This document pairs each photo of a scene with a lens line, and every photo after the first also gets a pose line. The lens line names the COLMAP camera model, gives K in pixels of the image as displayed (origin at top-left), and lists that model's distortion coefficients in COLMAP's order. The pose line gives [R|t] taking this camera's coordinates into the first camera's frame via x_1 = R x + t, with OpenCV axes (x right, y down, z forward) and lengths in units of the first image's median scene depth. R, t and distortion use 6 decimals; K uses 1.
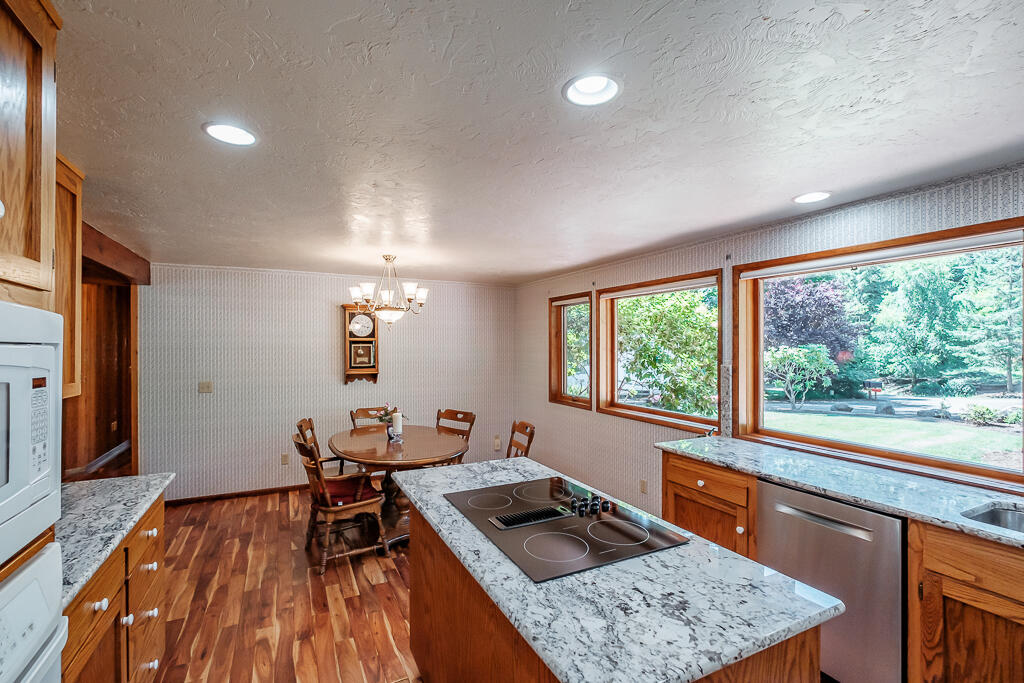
lens RADIAL K [[458.6, 0, 503.3], [0, 458.6, 346.5], [0, 0, 1]] dist [-0.005057, -0.001059]
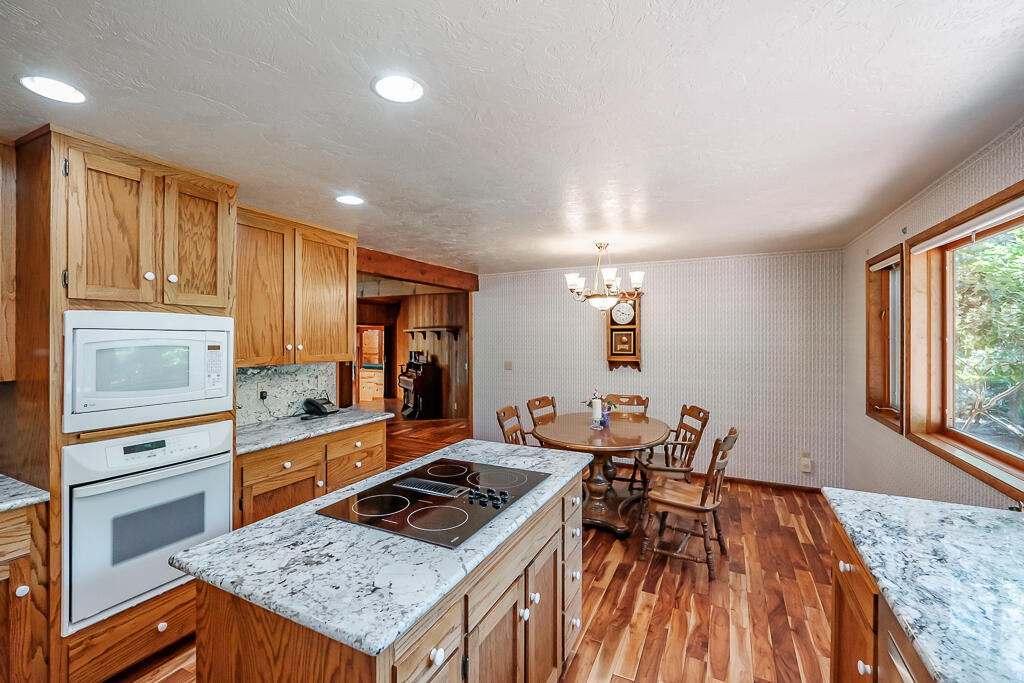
lens RADIAL K [[458.6, 0, 473.6], [0, 458.6, 336.0], [0, 0, 1]] dist [-0.005057, -0.001059]
pose [[0.568267, -0.001115, -0.822844, 0.758942], [0.001340, 0.999999, -0.000429, 0.010165], [0.822843, -0.000858, 0.568268, 0.346004]]
